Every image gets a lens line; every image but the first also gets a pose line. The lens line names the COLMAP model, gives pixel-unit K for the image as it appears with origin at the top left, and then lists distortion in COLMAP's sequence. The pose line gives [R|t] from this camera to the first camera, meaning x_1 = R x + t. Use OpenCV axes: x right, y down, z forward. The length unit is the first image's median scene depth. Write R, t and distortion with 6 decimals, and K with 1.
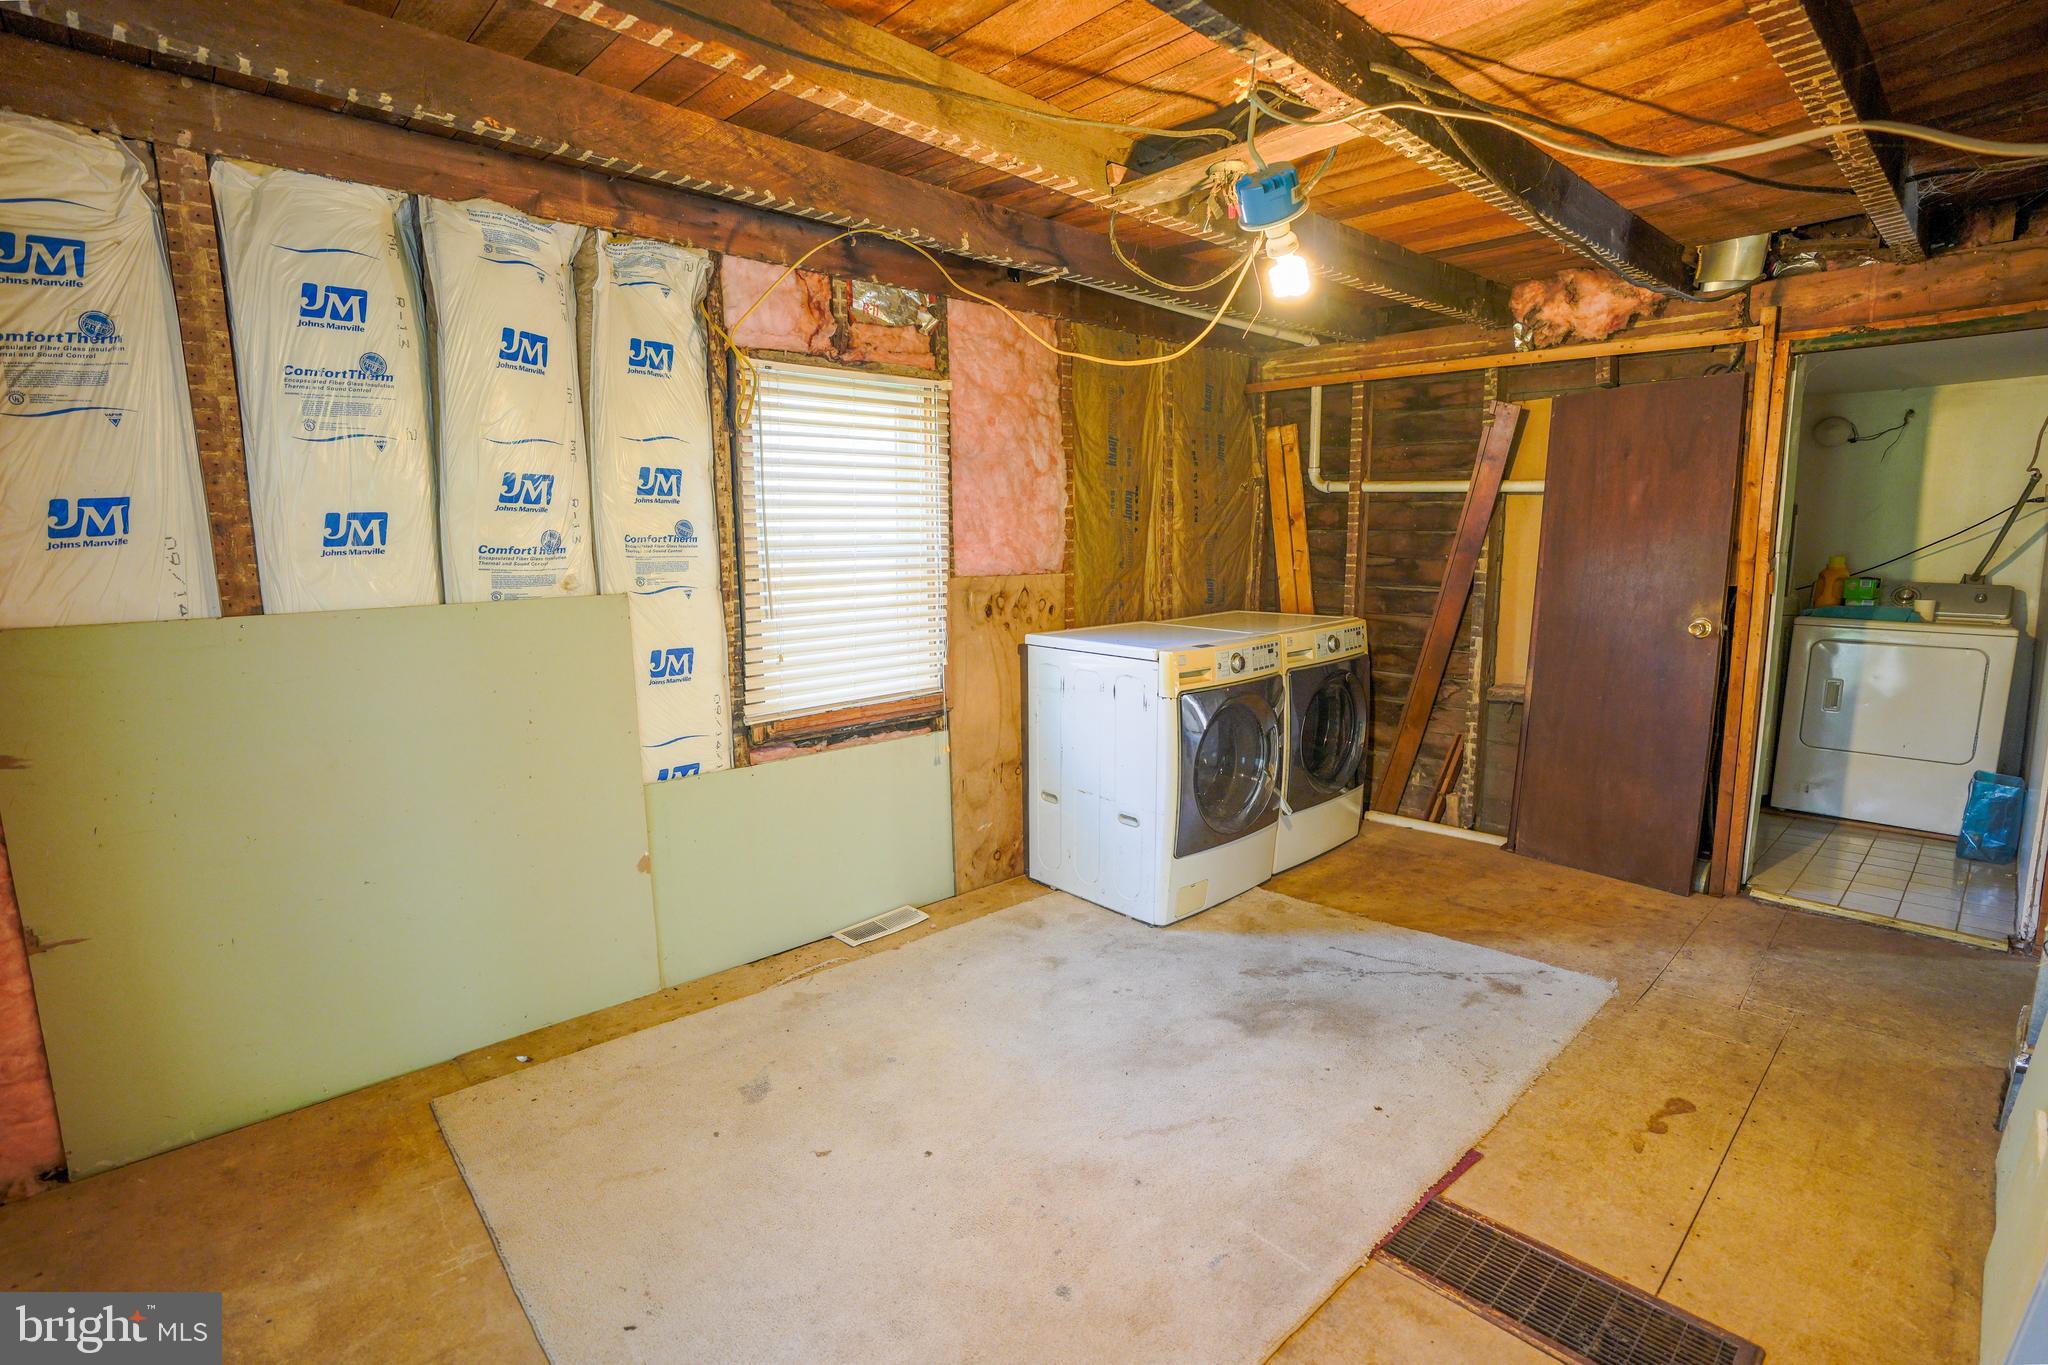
lens RADIAL K [[949.0, 0, 1032.1], [0, 949.0, 673.7], [0, 0, 1]] dist [-0.055178, 0.018862]
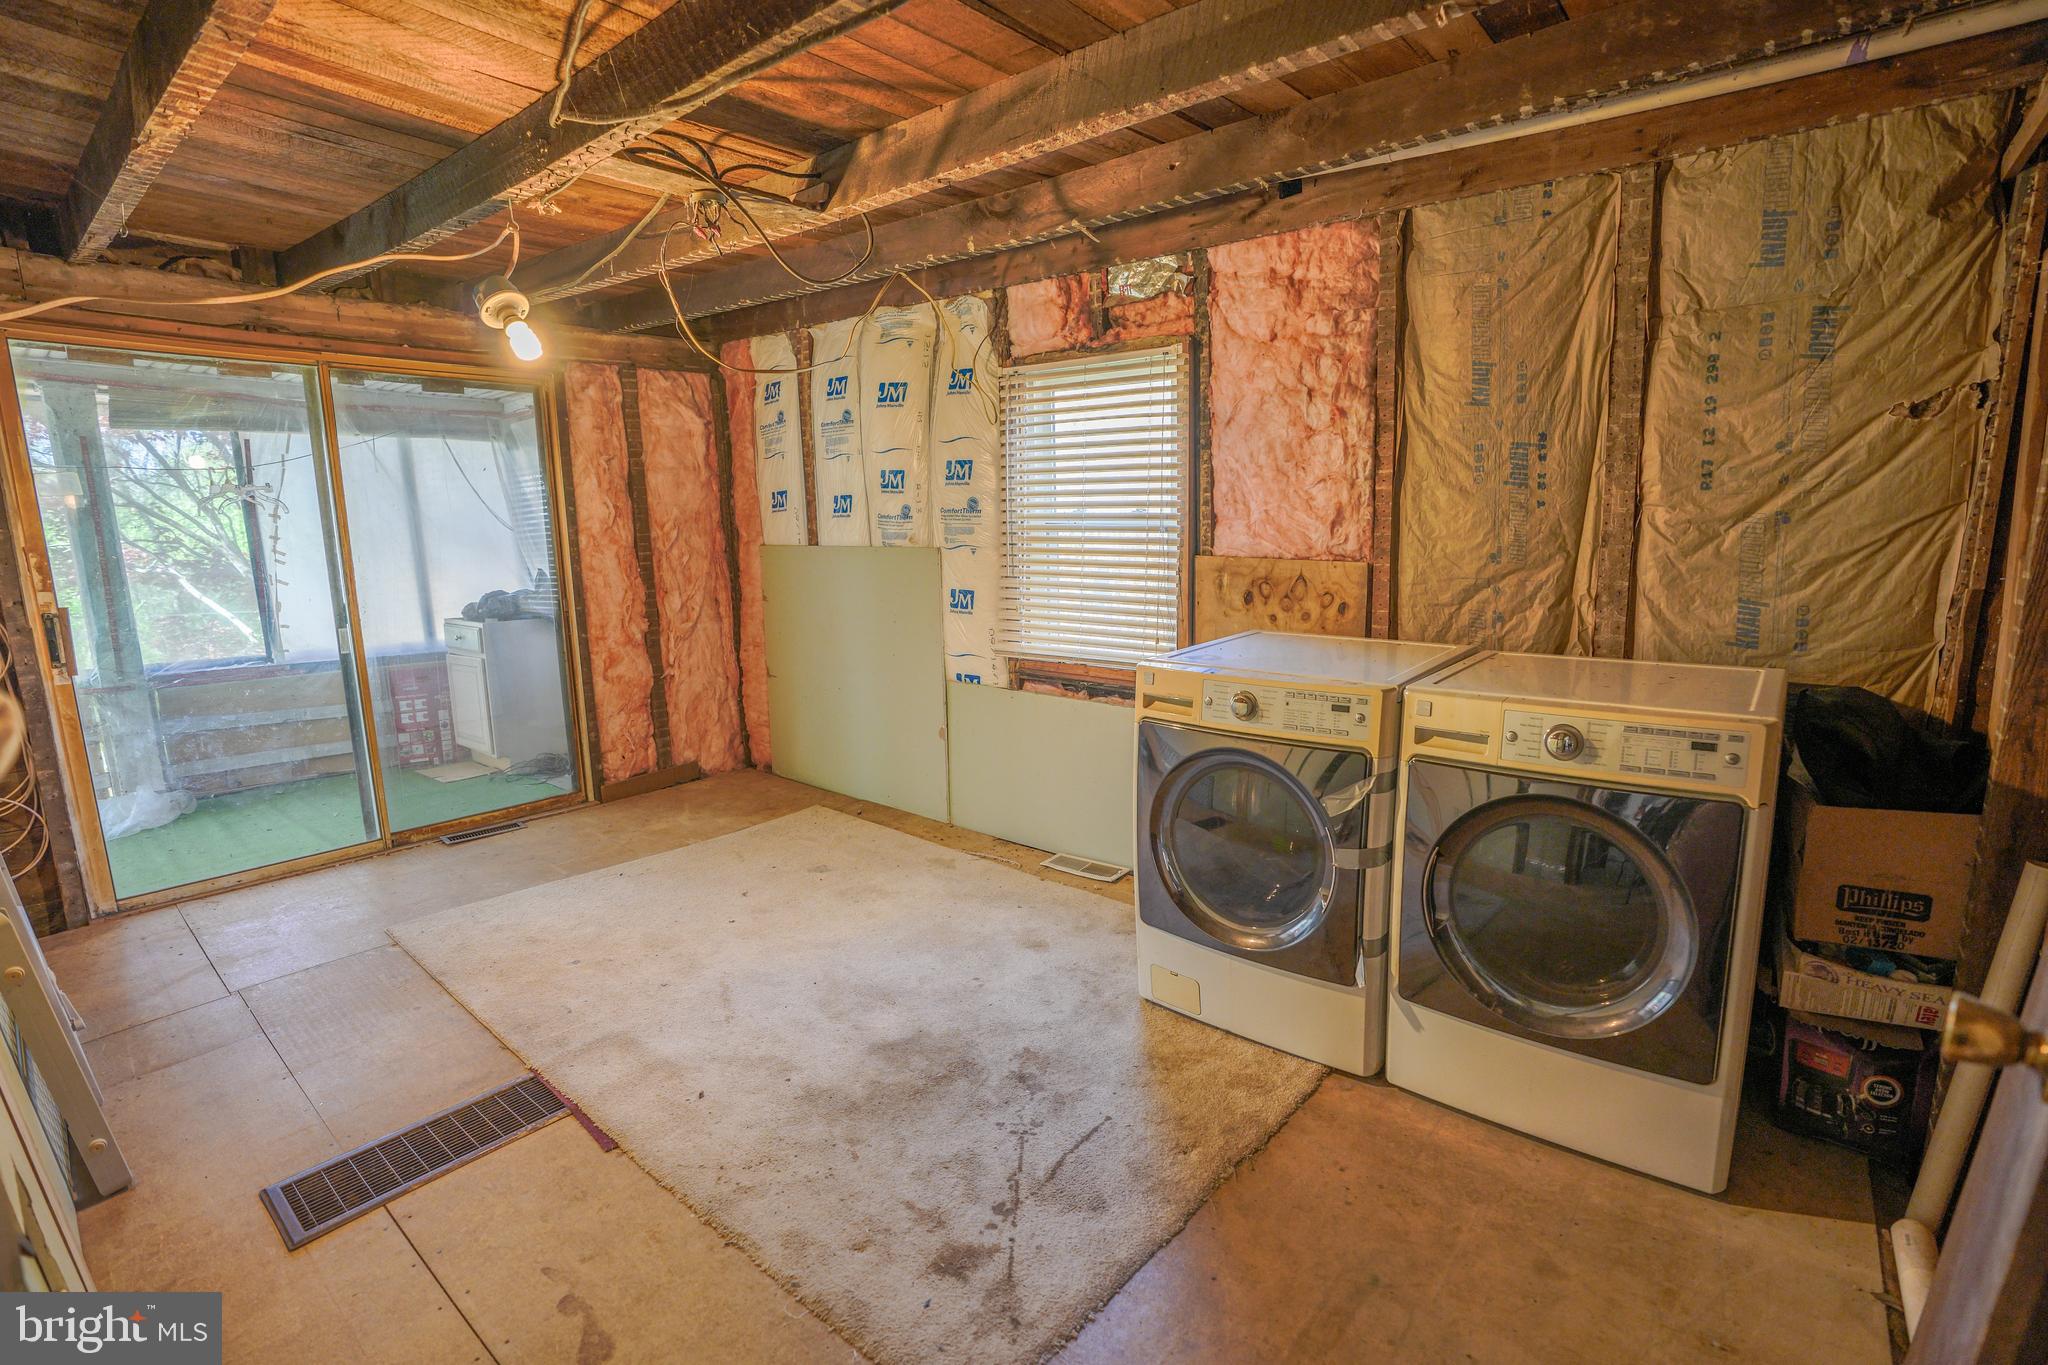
lens RADIAL K [[949.0, 0, 1031.8], [0, 949.0, 673.7], [0, 0, 1]] dist [-0.055178, 0.018862]
pose [[0.139241, 0.185754, -0.972681, 0.862822], [-0.131619, 0.977006, 0.167738, -0.129447], [0.981472, 0.104667, 0.160488, 0.745126]]
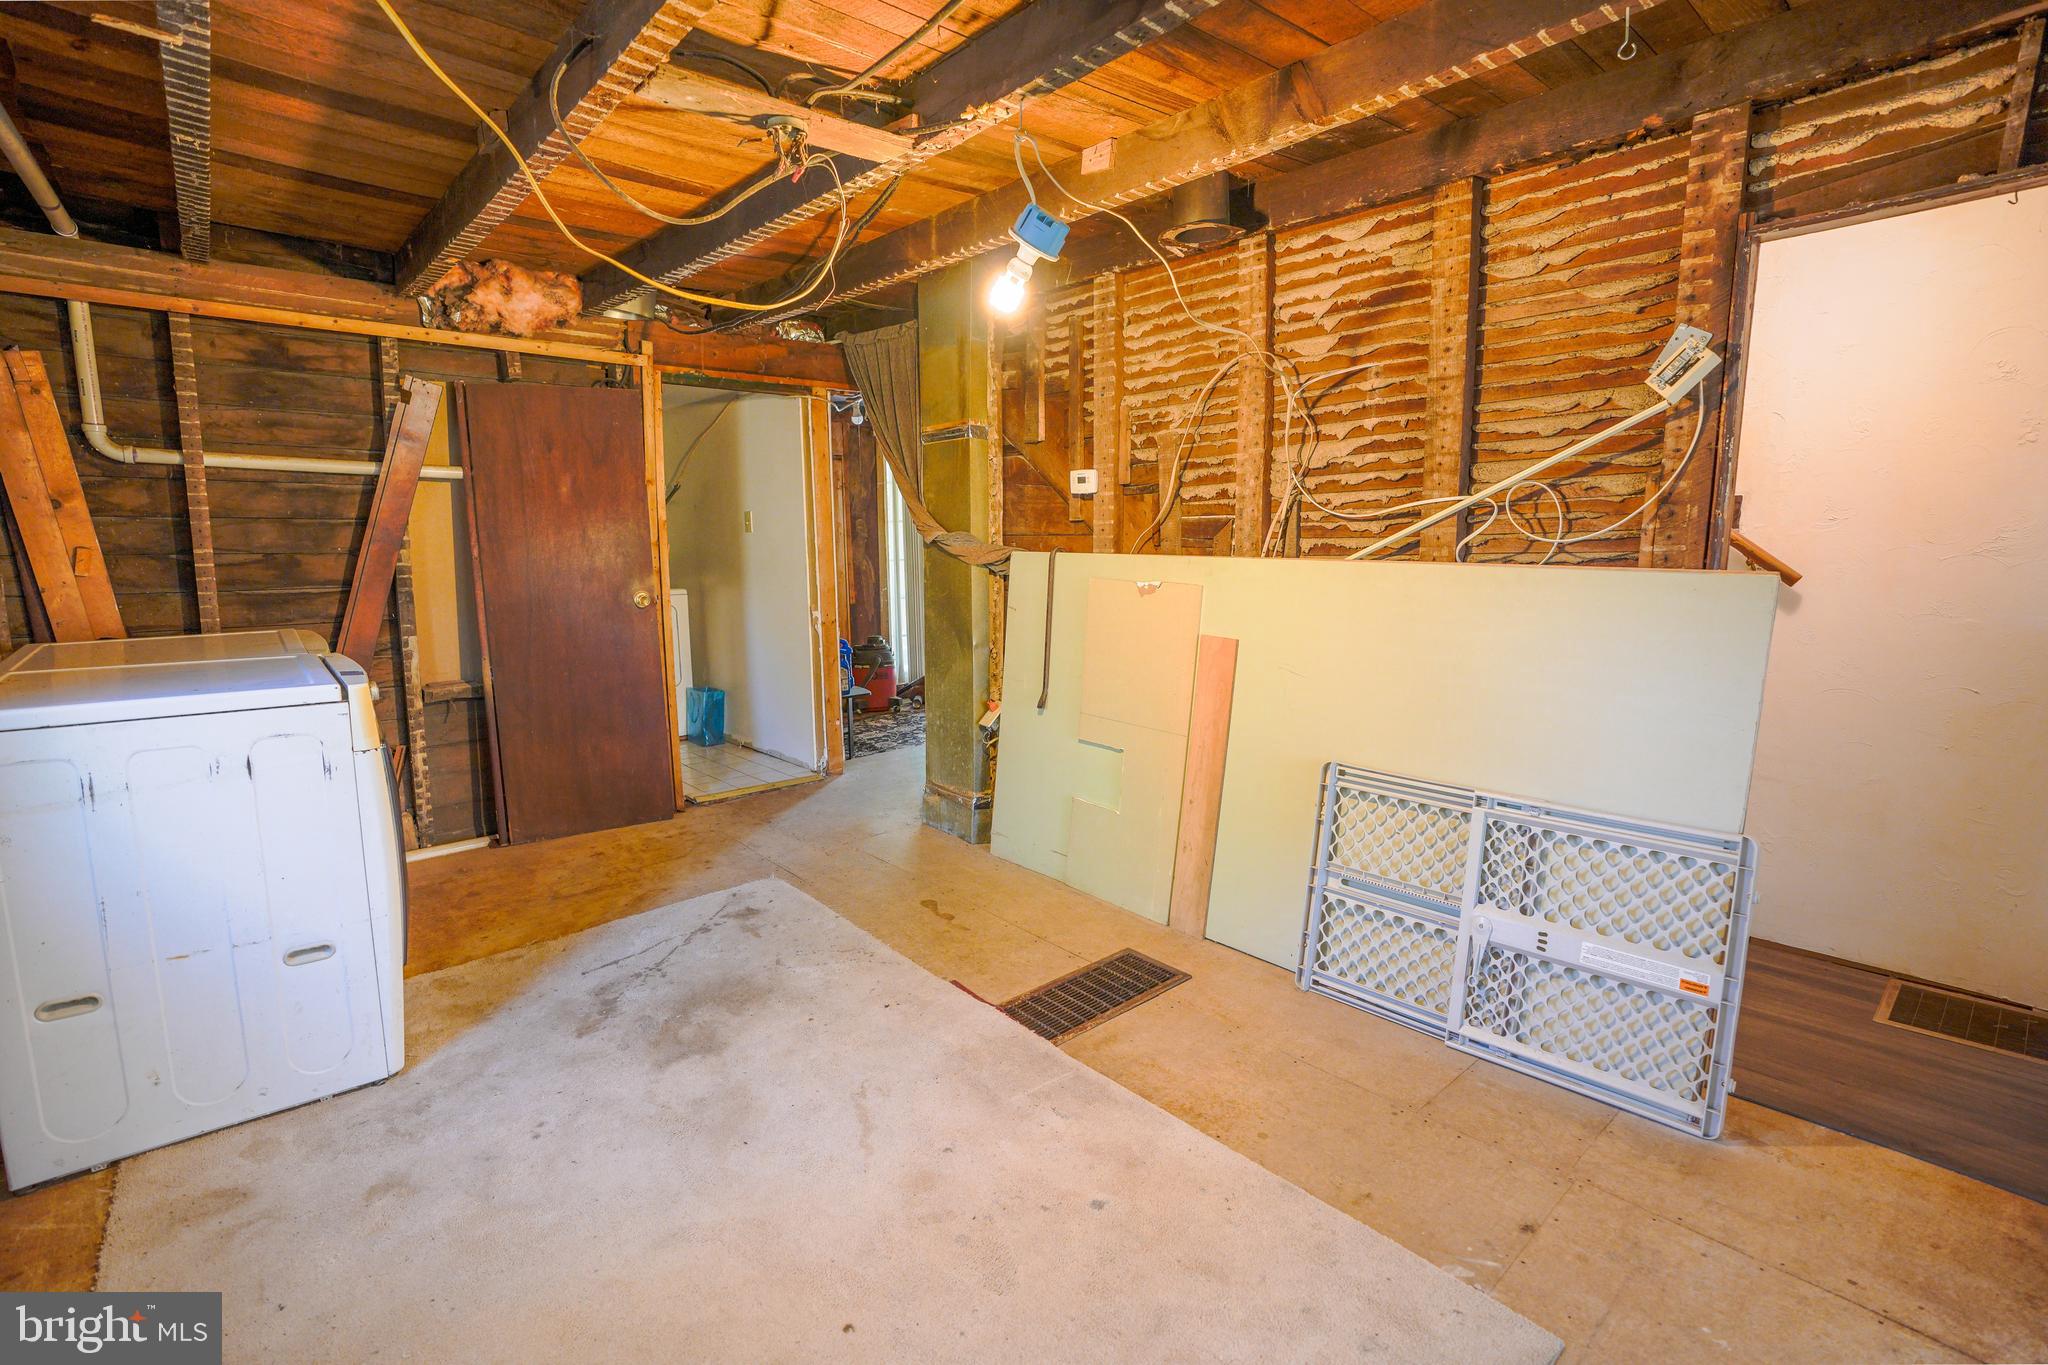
lens RADIAL K [[949.0, 0, 980.3], [0, 949.0, 678.2], [0, 0, 1]] dist [-0.055178, 0.018862]
pose [[0.060326, -0.144418, 0.987676, -0.474341], [0.144143, 0.980368, 0.134545, -0.050351], [-0.987716, 0.134250, 0.079958, 0.477587]]
